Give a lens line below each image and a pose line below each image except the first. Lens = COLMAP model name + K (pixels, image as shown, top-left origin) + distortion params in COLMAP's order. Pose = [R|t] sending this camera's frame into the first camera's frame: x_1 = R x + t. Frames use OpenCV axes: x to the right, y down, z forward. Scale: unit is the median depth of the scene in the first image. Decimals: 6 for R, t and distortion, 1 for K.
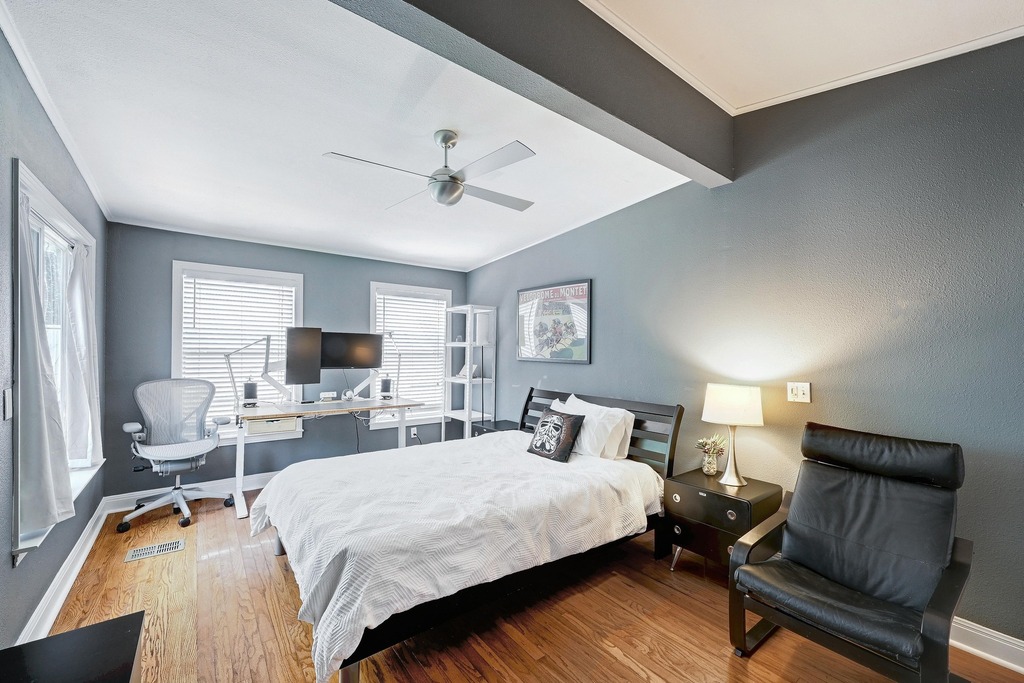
lens RADIAL K [[408.1, 0, 514.1], [0, 408.1, 345.8], [0, 0, 1]] dist [0.004394, -0.000678]
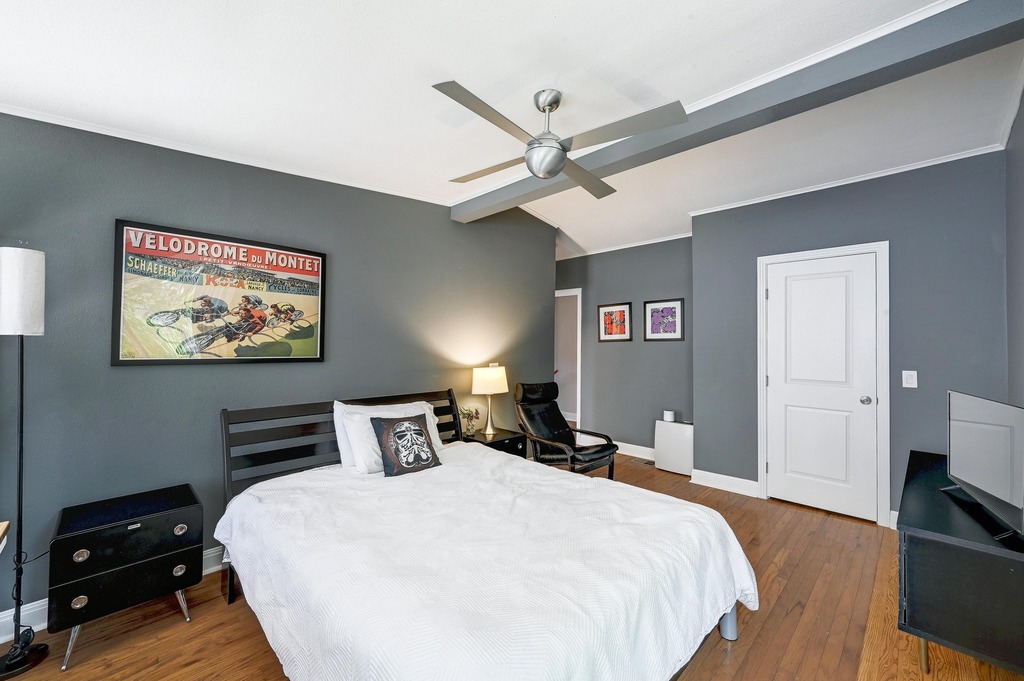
lens RADIAL K [[403.8, 0, 512.7], [0, 403.8, 341.5], [0, 0, 1]] dist [-0.000093, 0.000003]
pose [[-0.112095, 0.001161, 0.993697, -0.582500], [-0.005611, 0.999983, -0.001801, 0.004968], [-0.993682, -0.005777, -0.112087, 0.677935]]
